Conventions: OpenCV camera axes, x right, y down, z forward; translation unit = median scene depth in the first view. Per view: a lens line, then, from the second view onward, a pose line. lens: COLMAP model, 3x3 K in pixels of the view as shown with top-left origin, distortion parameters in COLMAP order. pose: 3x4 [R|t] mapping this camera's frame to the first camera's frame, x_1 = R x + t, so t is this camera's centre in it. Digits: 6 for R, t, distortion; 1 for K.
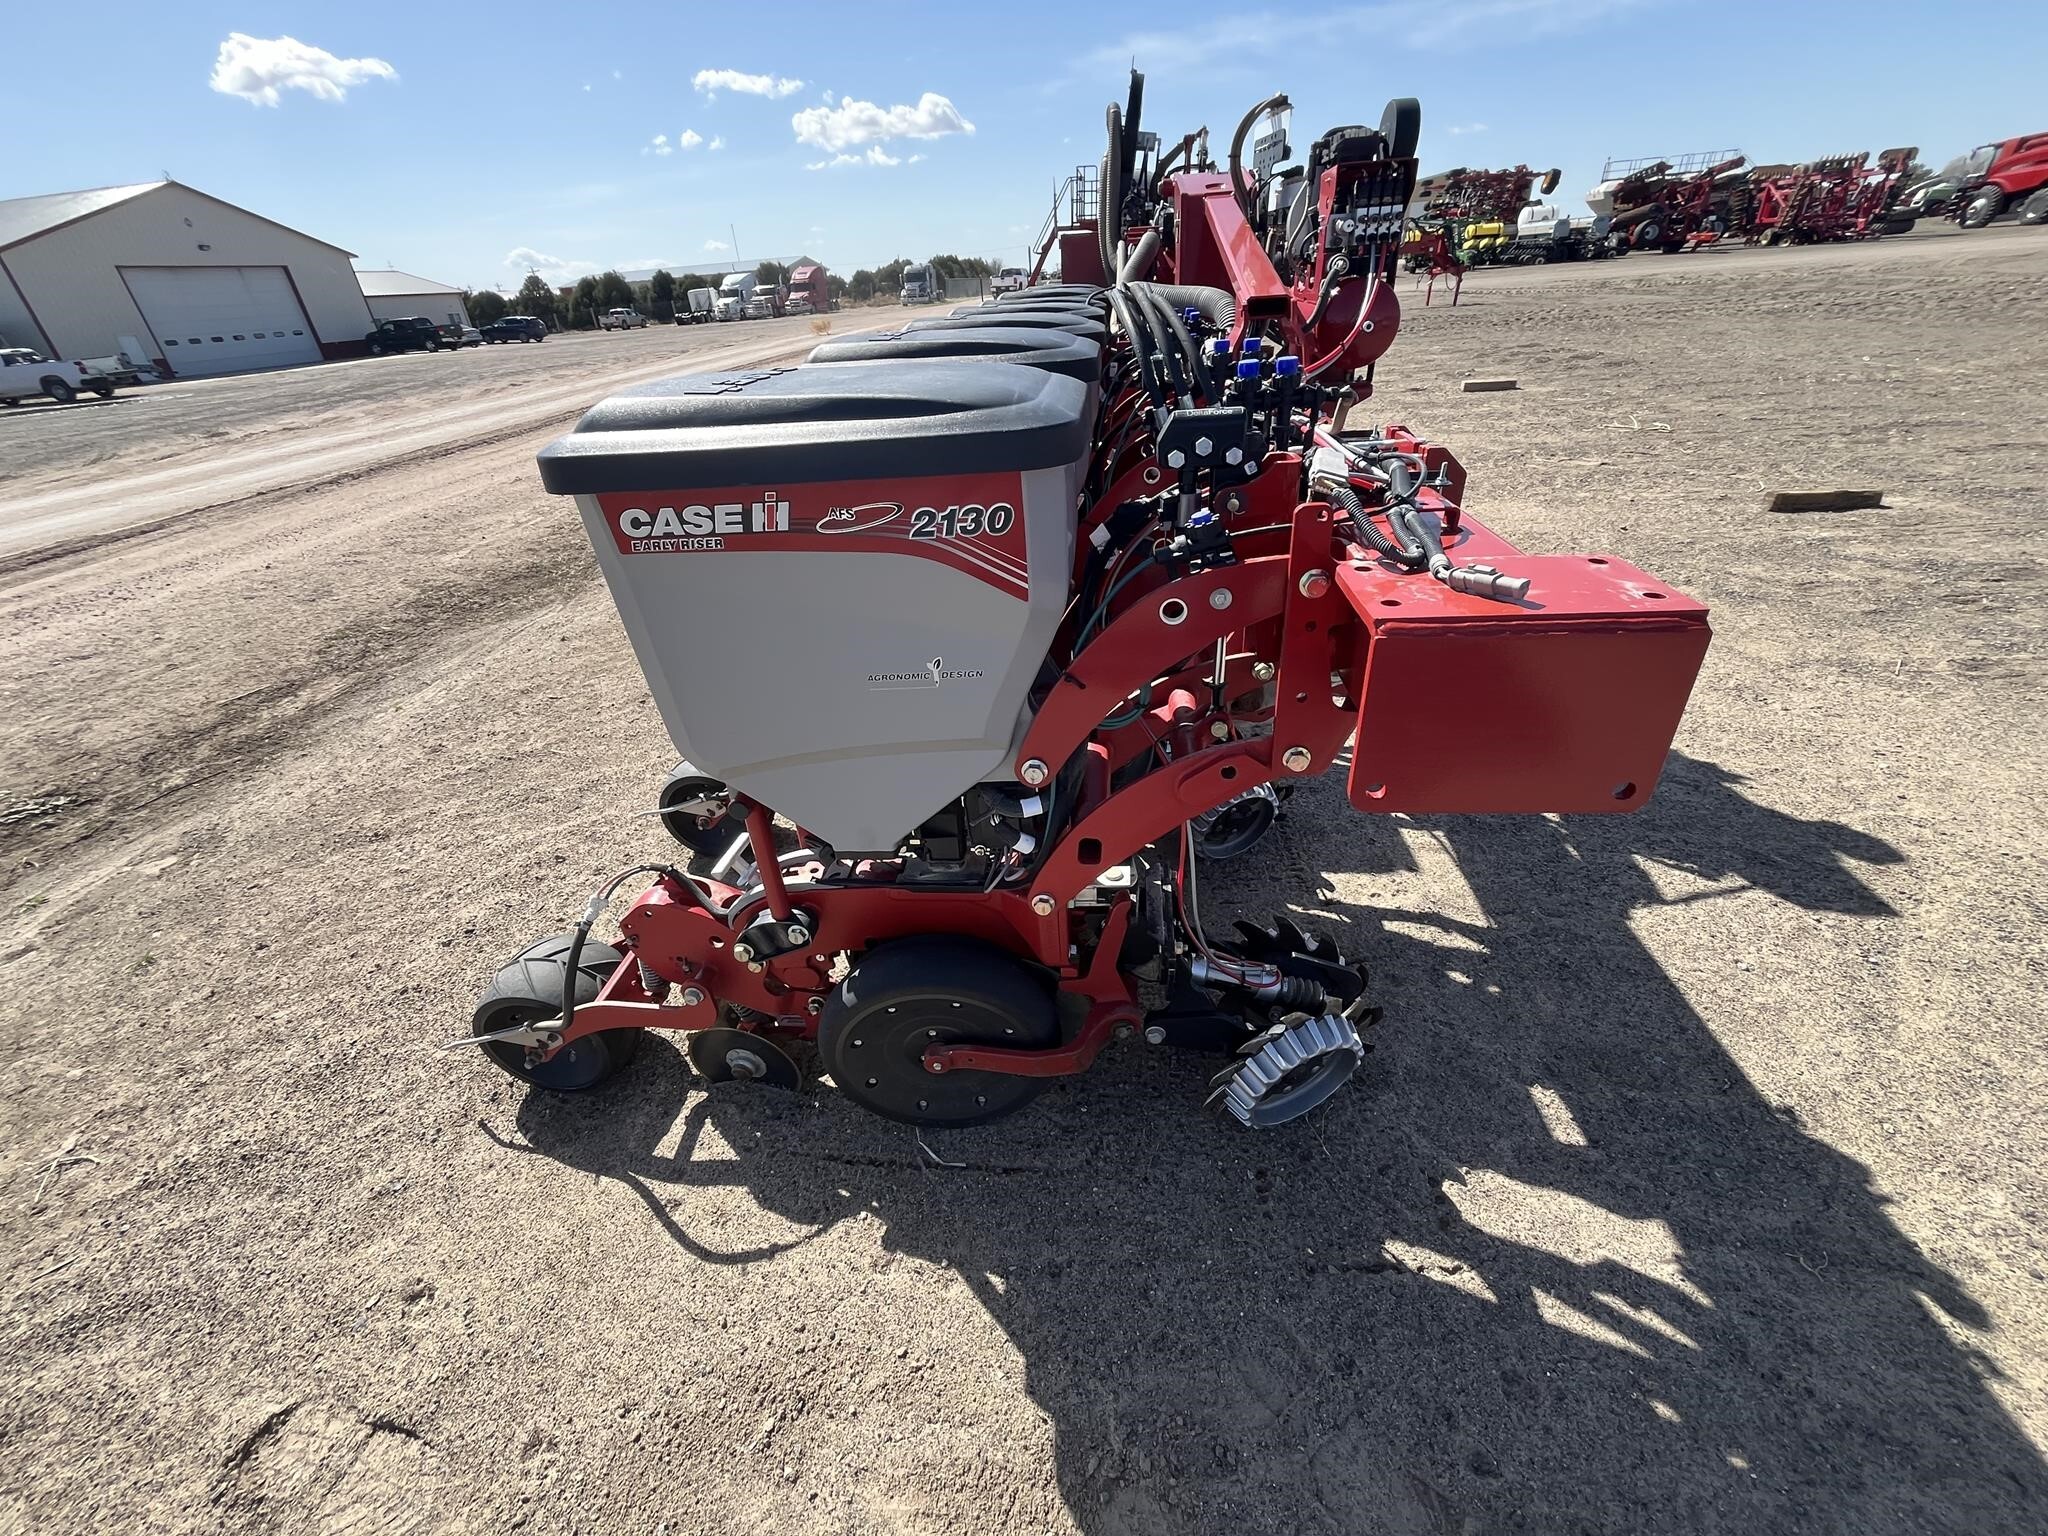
lens RADIAL K [[829.4, 0, 1018.0], [0, 829.4, 762.2], [0, 0, 1]] dist [-0.002892, 0.000232]
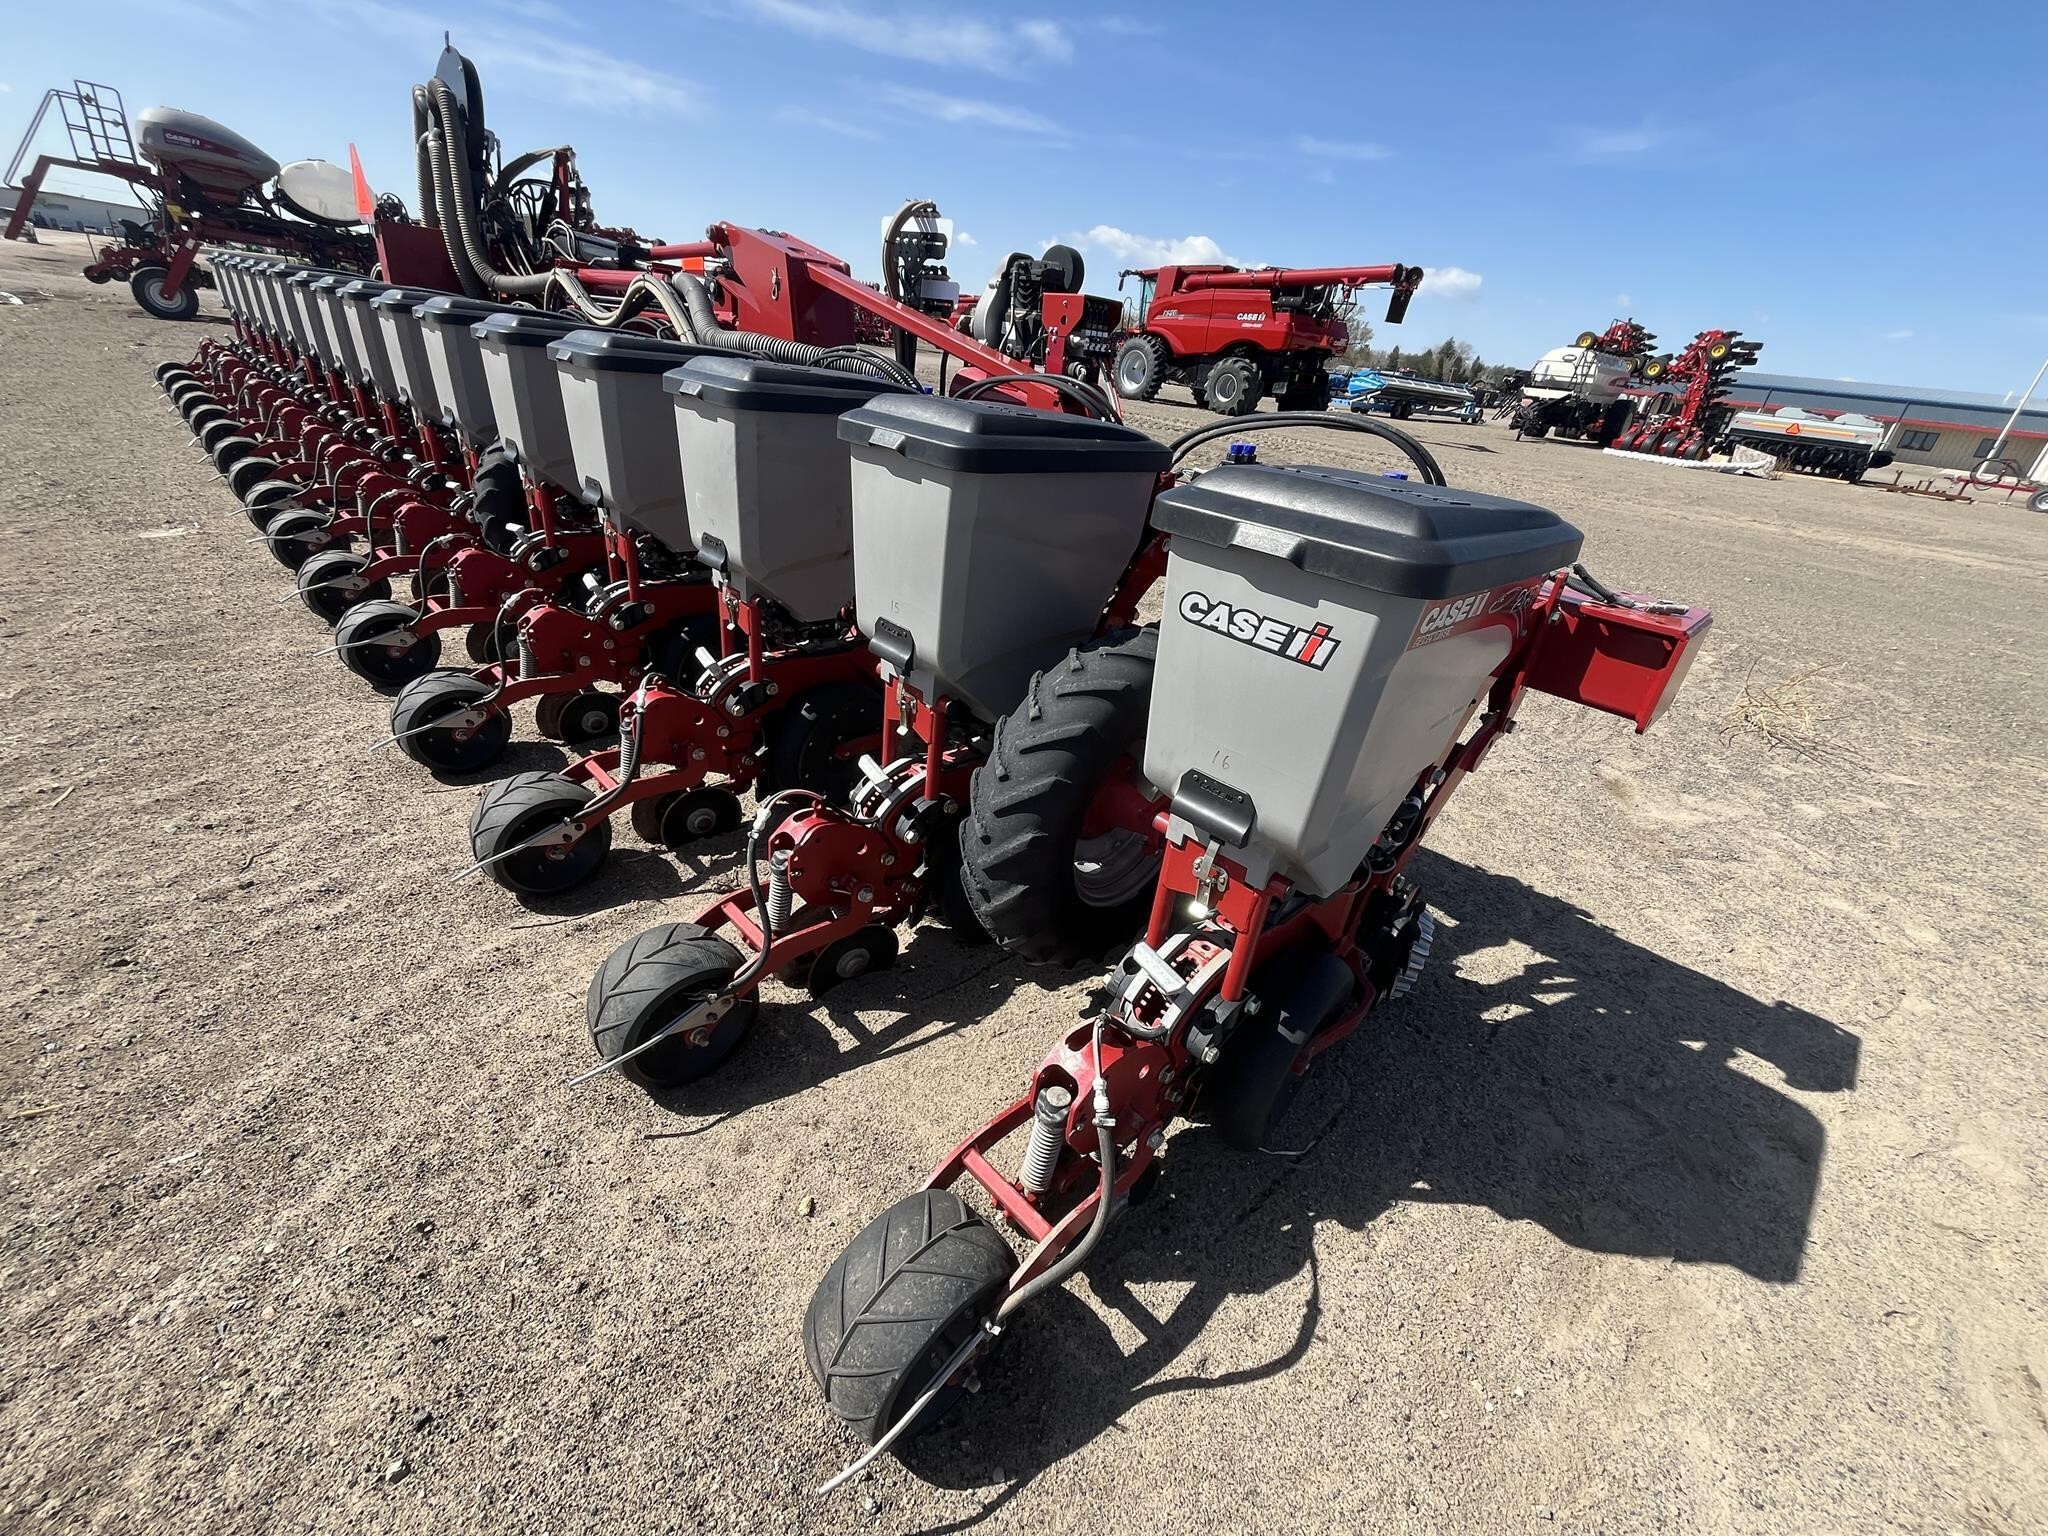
lens RADIAL K [[827.6, 0, 1020.0], [0, 827.6, 766.9], [0, 0, 1]] dist [-0.003003, -0.000034]
pose [[0.628437, -0.225006, 0.744606, -0.835623], [0.251341, 0.964639, 0.079368, -0.166764], [-0.736135, 0.137272, 0.662769, 0.367228]]
